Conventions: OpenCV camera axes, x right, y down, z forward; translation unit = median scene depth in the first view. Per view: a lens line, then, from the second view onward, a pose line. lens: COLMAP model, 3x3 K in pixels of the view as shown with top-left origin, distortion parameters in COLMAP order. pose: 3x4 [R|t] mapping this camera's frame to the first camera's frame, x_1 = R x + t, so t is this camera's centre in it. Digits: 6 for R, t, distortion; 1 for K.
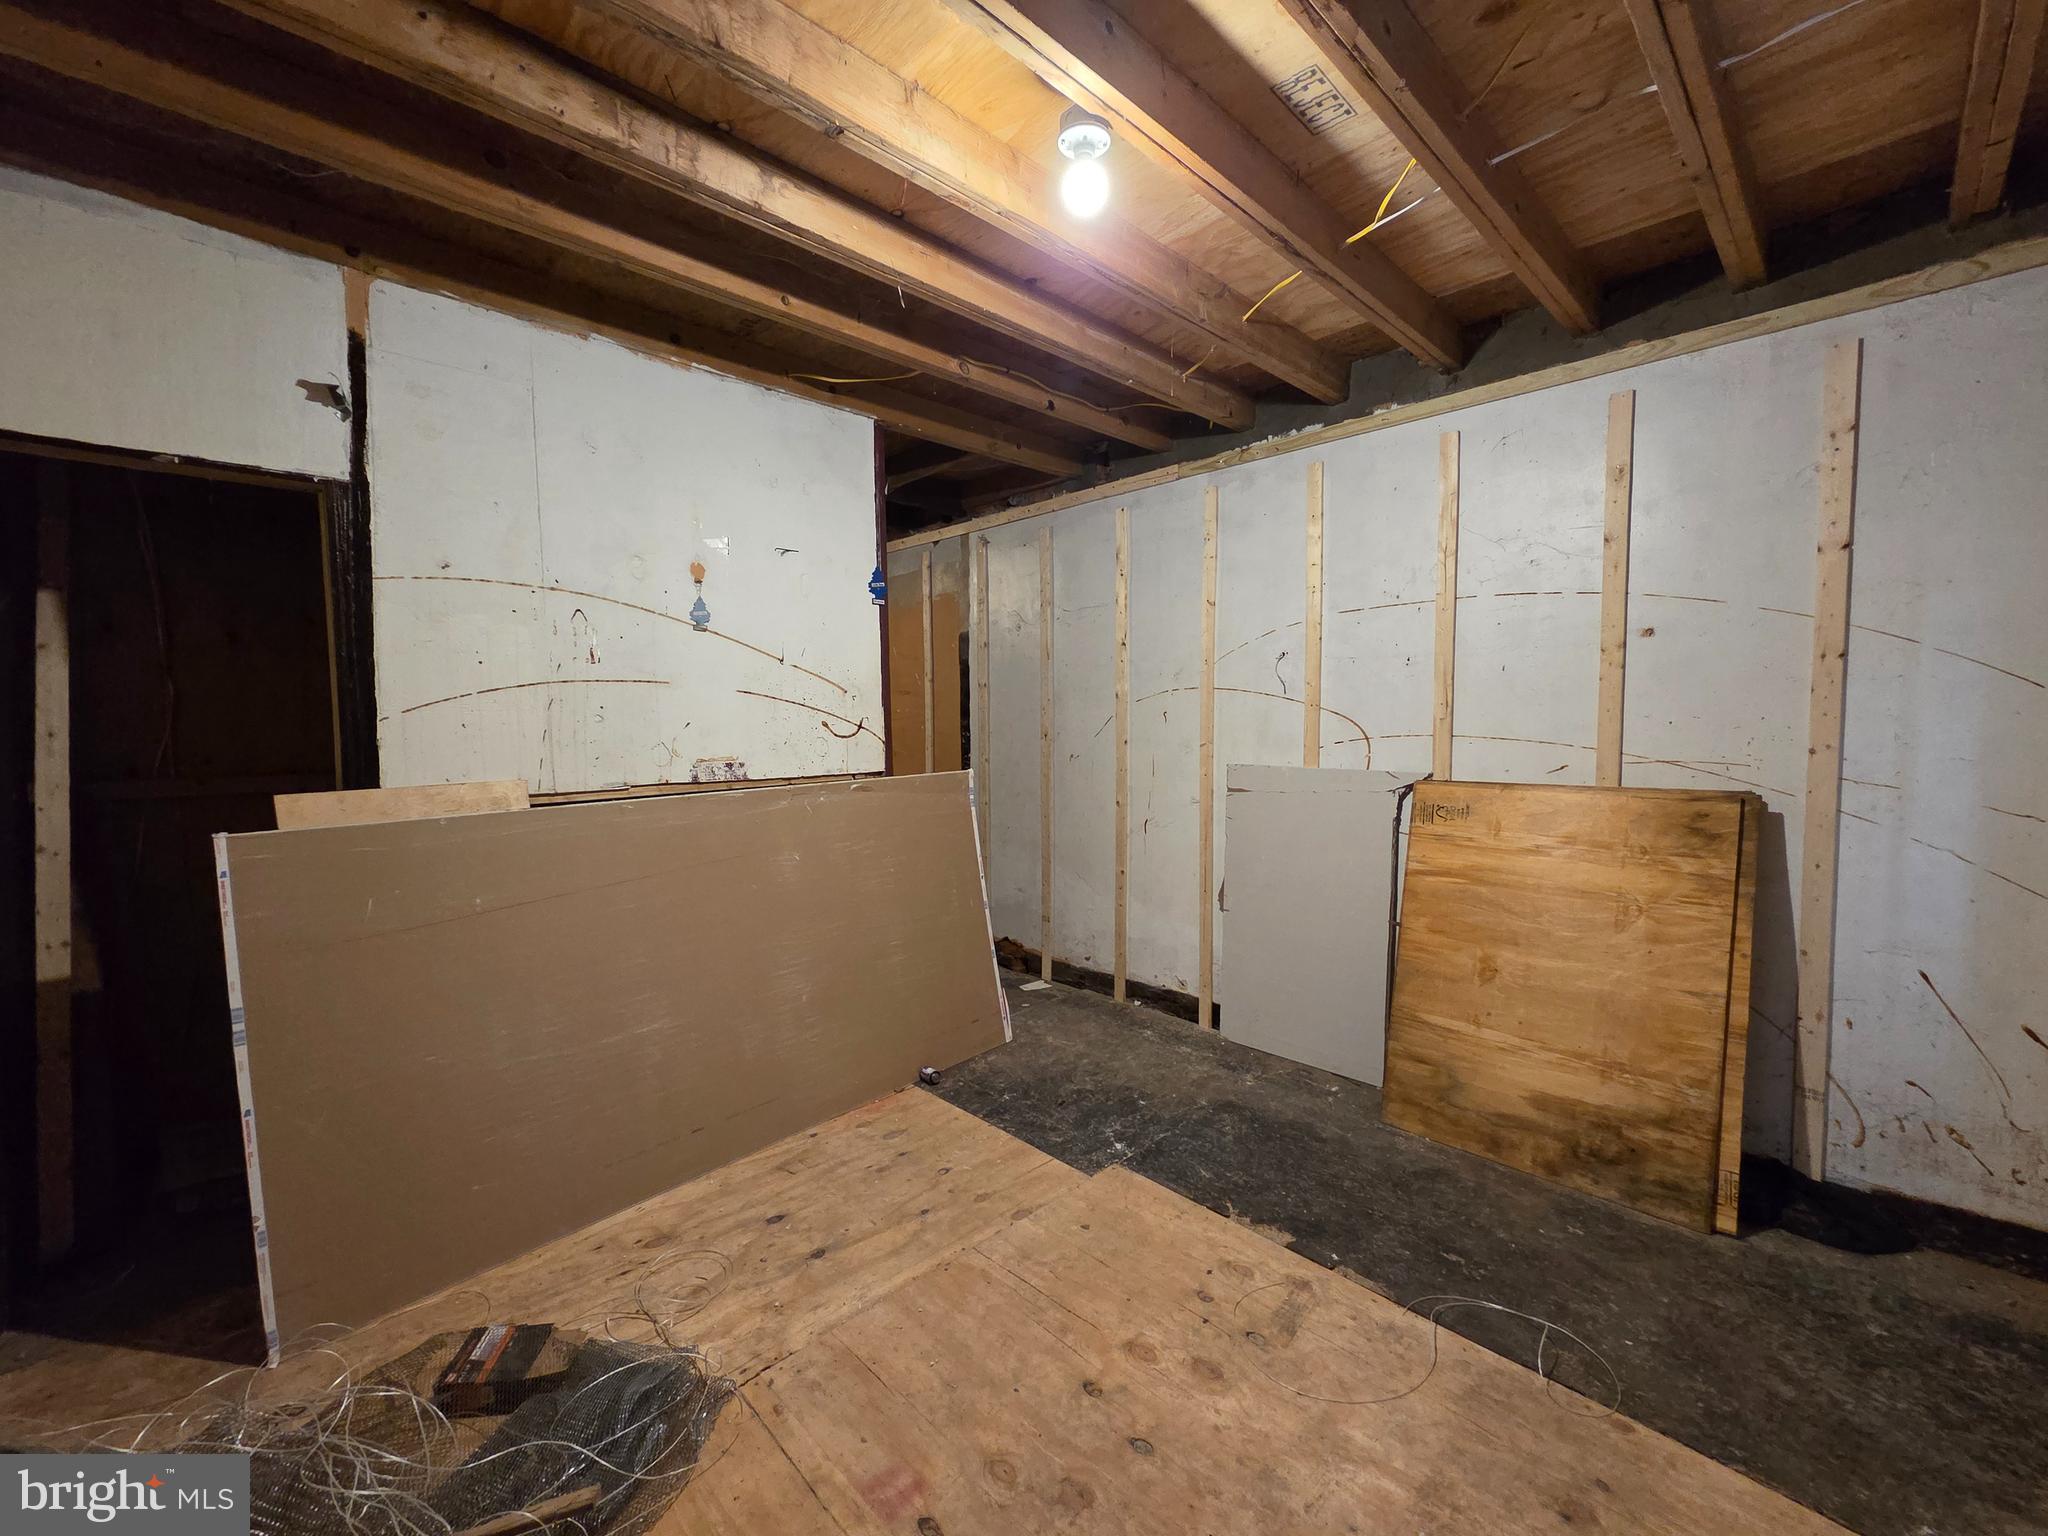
lens RADIAL K [[834.0, 0, 1023.8], [0, 834.0, 772.6], [0, 0, 1]] dist [-0.000706, -0.000212]
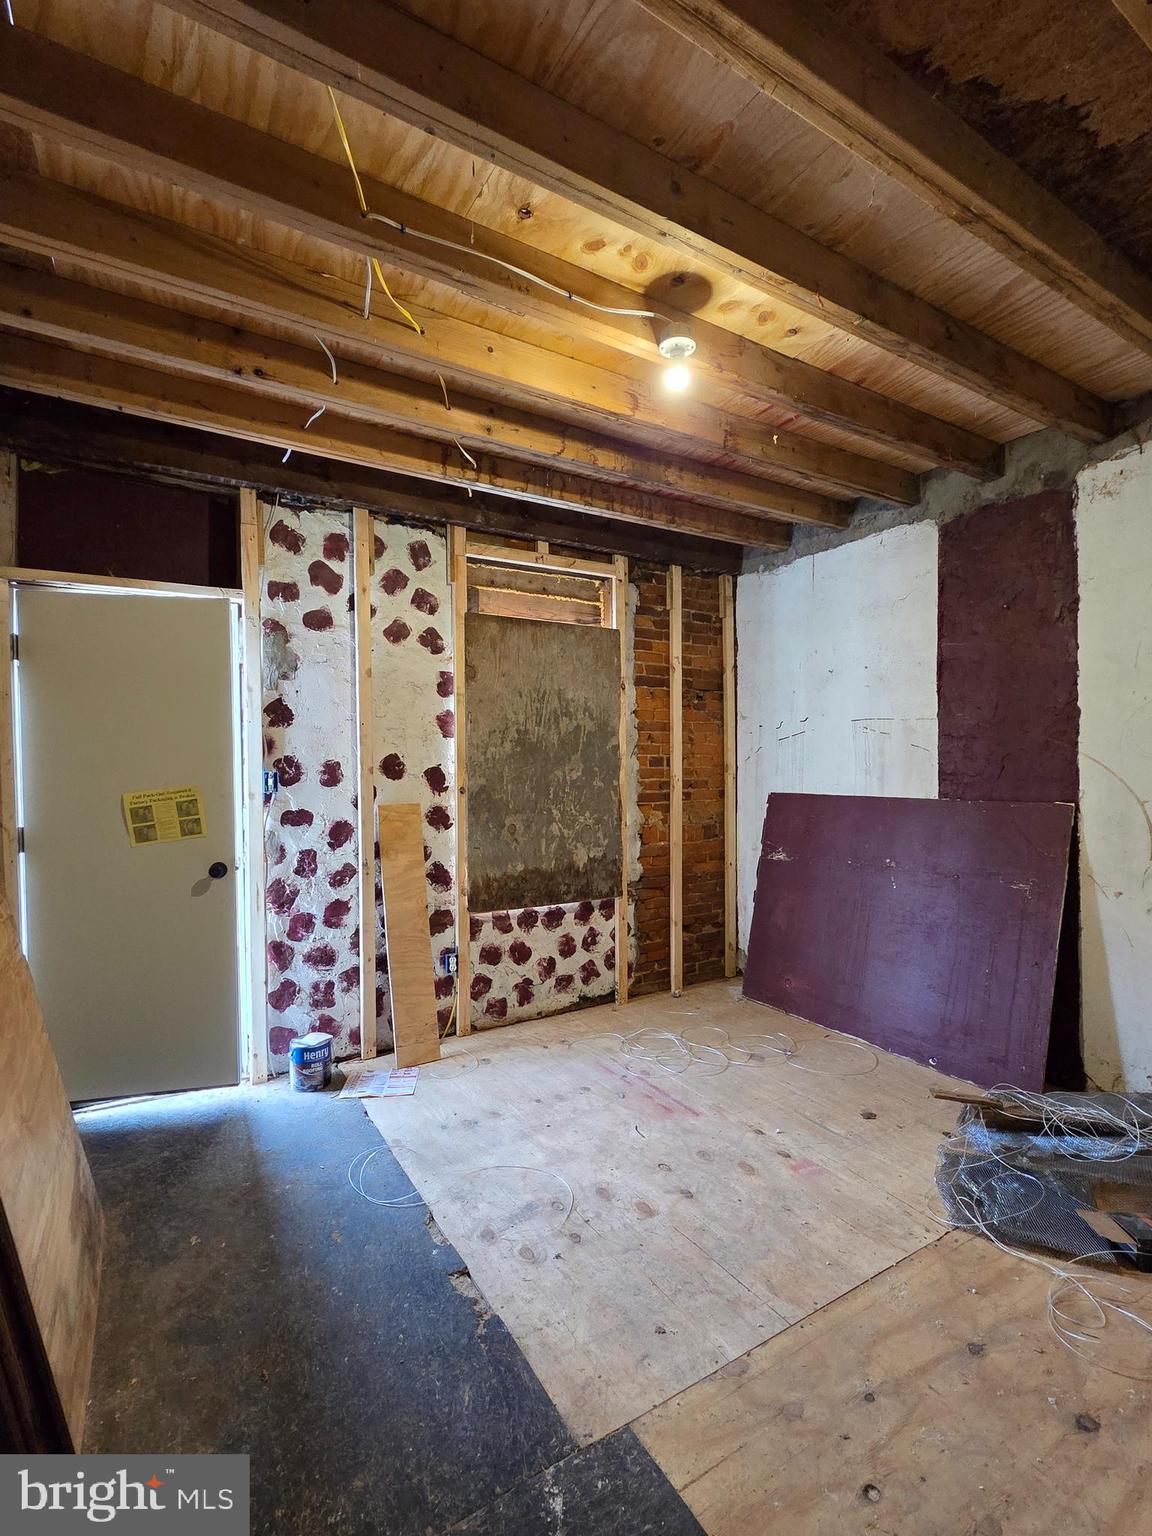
lens RADIAL K [[709.5, 0, 579.7], [0, 709.5, 769.4], [0, 0, 1]] dist [0.000559, -0.000140]
pose [[-0.975199, 0.015787, 0.220766, -0.017144], [0.032279, 0.996933, 0.071298, -0.089711], [-0.218964, 0.076655, -0.972717, 1.764702]]
